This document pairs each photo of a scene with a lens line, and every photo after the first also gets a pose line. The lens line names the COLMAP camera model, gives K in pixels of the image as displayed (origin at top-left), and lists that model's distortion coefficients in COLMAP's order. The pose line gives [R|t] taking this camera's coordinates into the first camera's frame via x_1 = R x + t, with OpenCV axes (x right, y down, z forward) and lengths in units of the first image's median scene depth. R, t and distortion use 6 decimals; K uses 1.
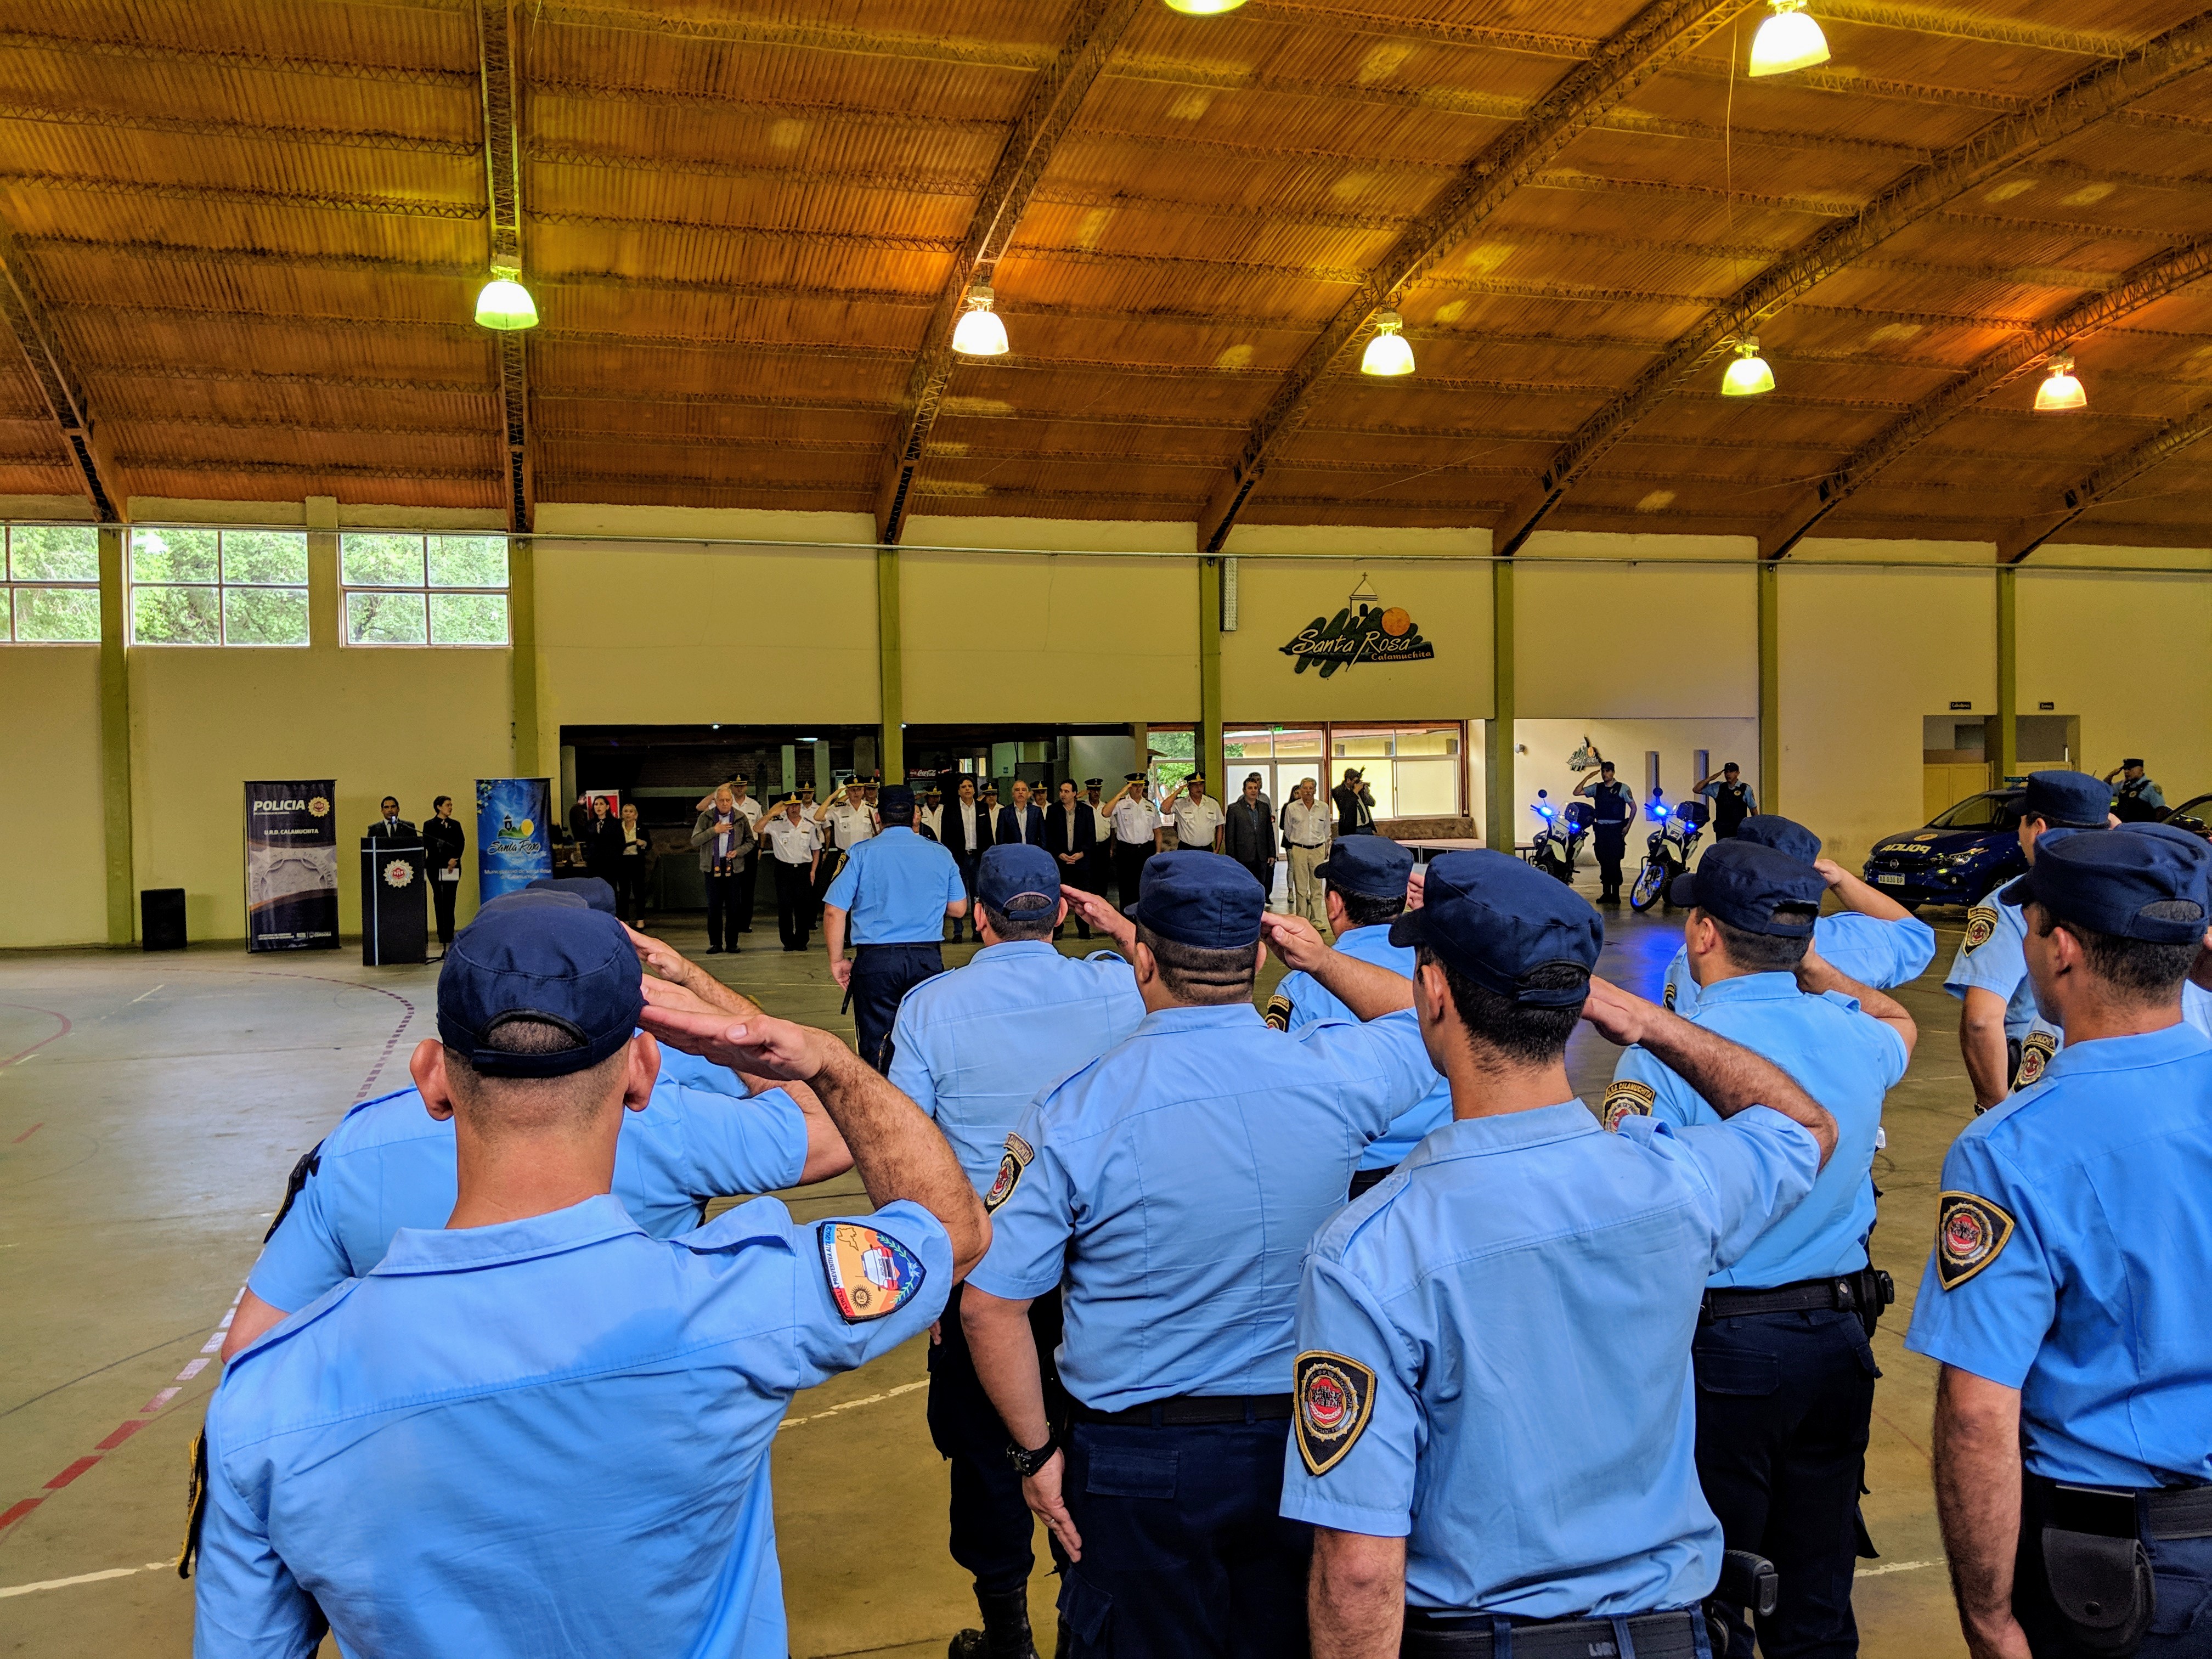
lens RADIAL K [[1788.5, 0, 1106.0], [0, 1788.5, 829.5], [0, 0, 1]] dist [0.057342, -0.142503]
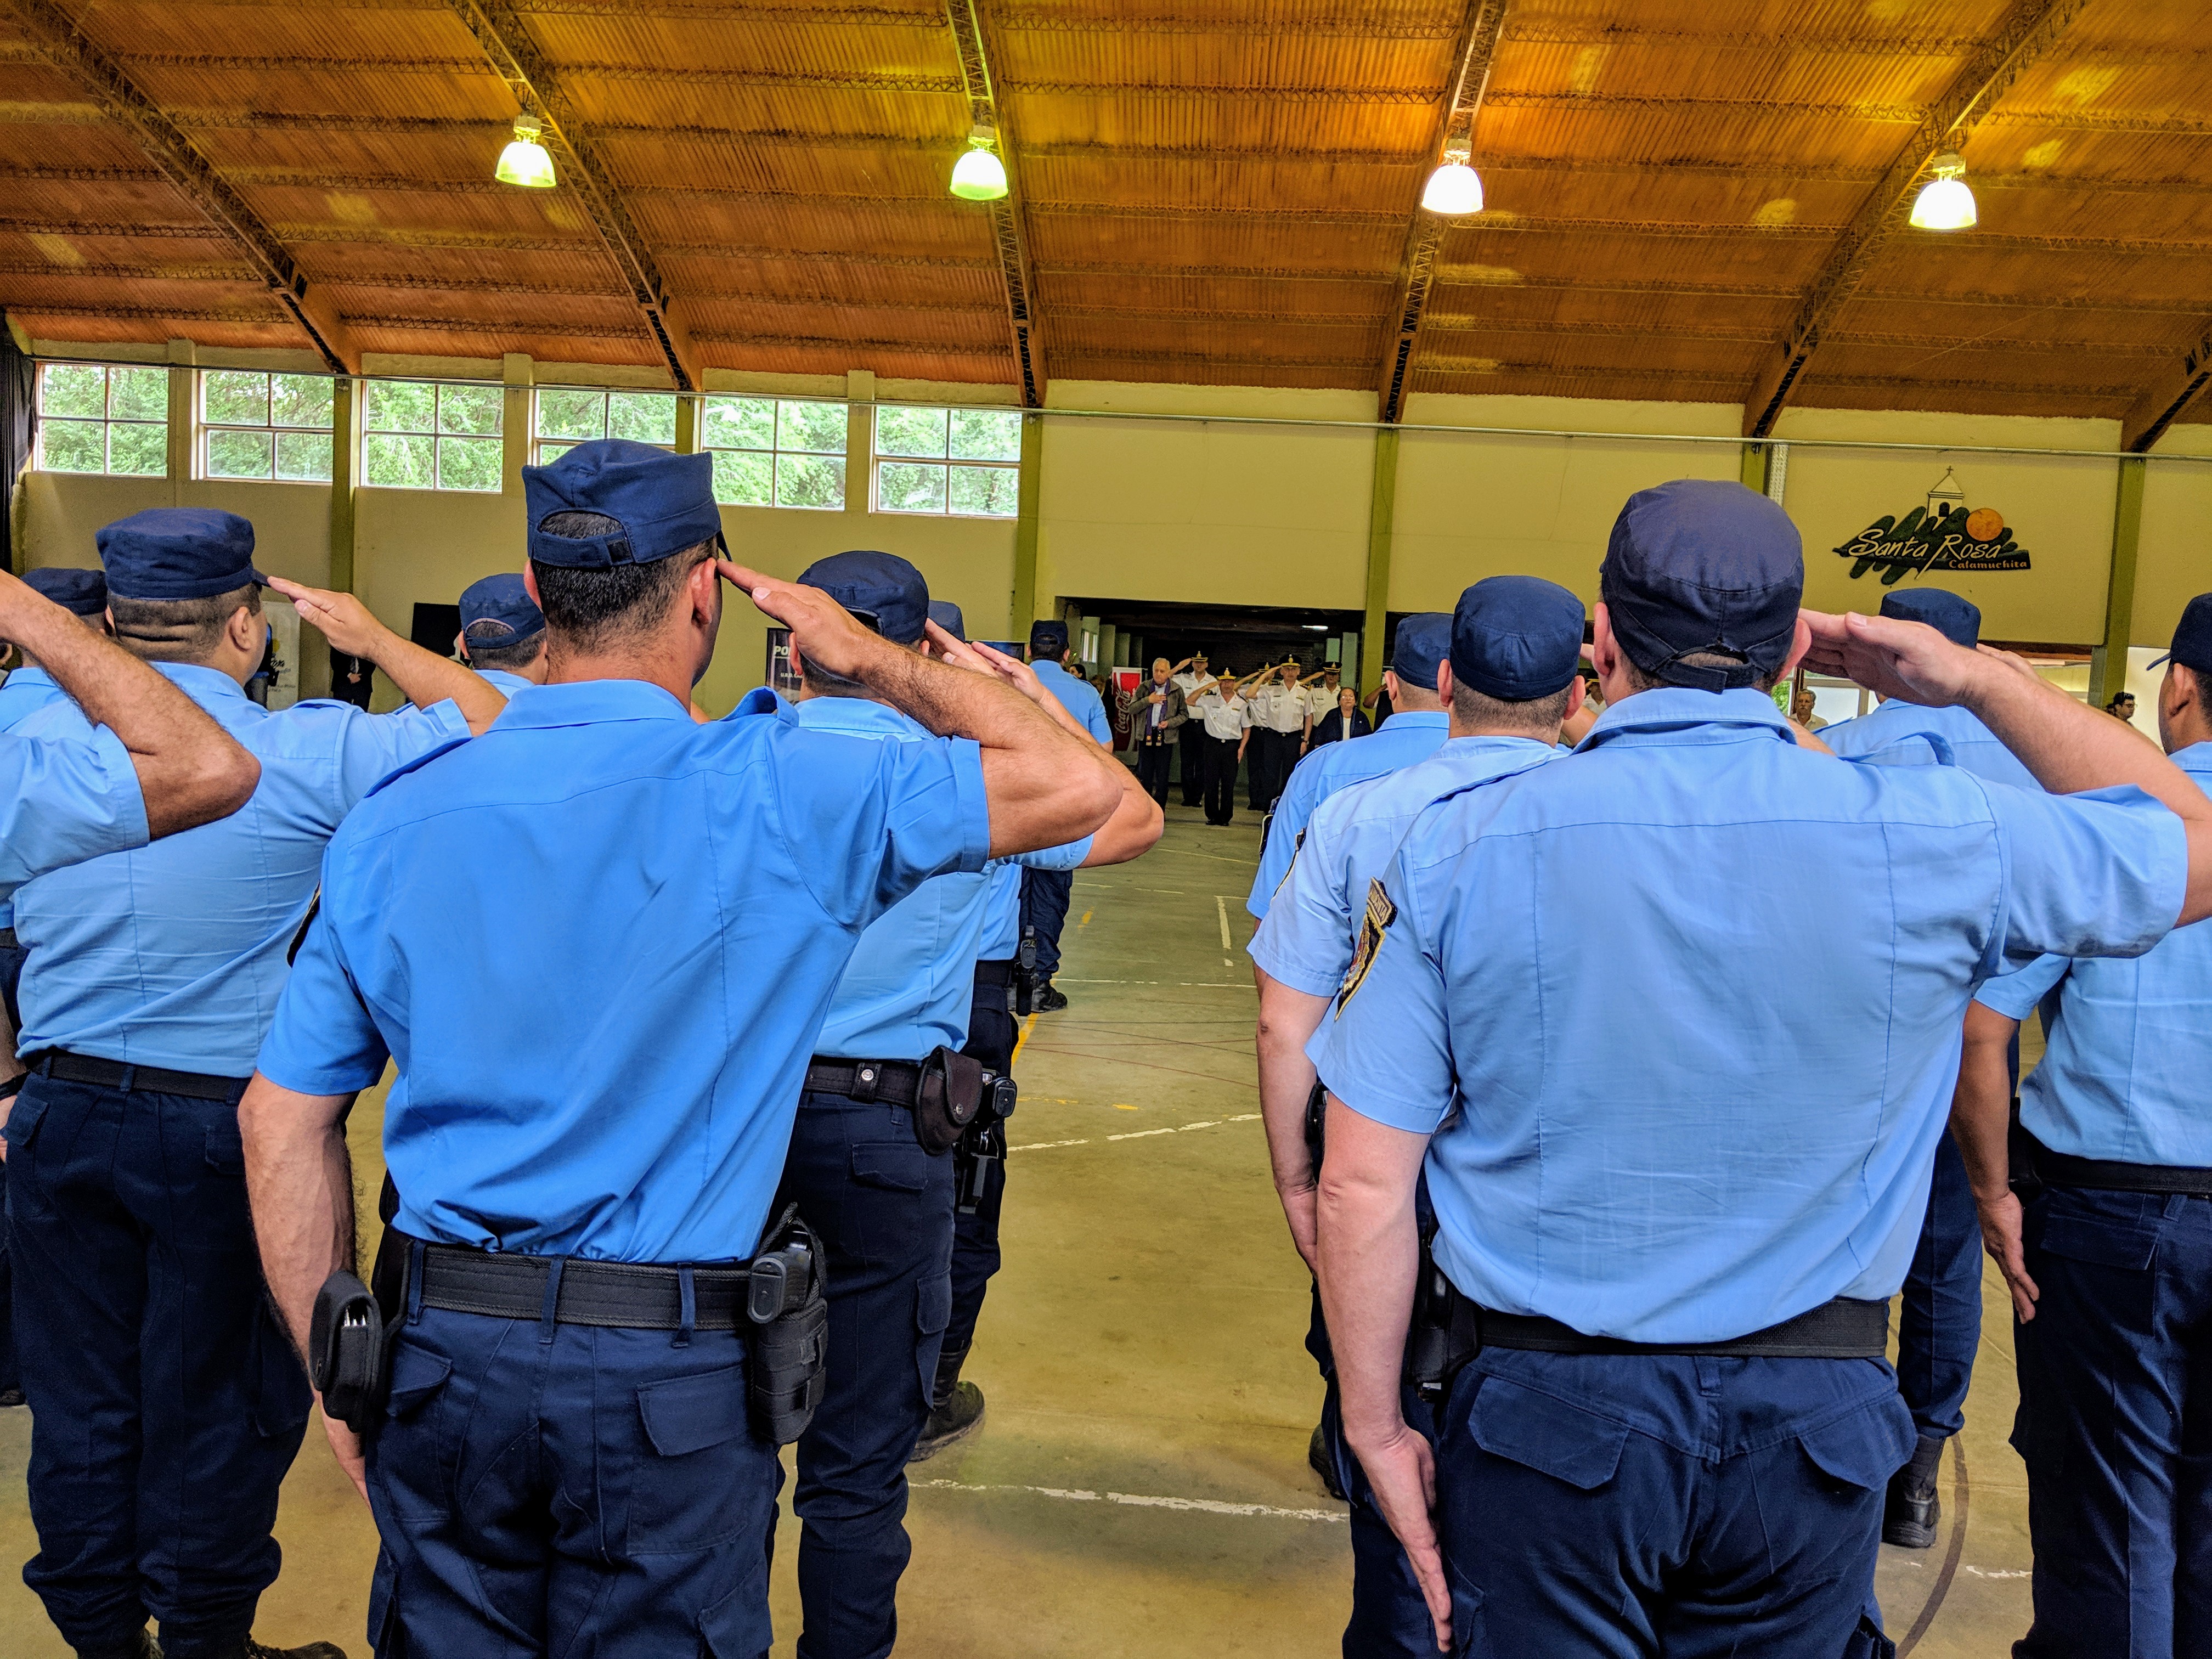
lens RADIAL K [[1788.5, 0, 1106.0], [0, 1788.5, 829.5], [0, 0, 1]] dist [0.057342, -0.142503]
pose [[0.929073, 0.092959, -0.358026, 0.116841], [-0.076017, 0.995230, 0.061142, 0.012582], [0.362002, -0.029590, 0.931708, 0.040956]]
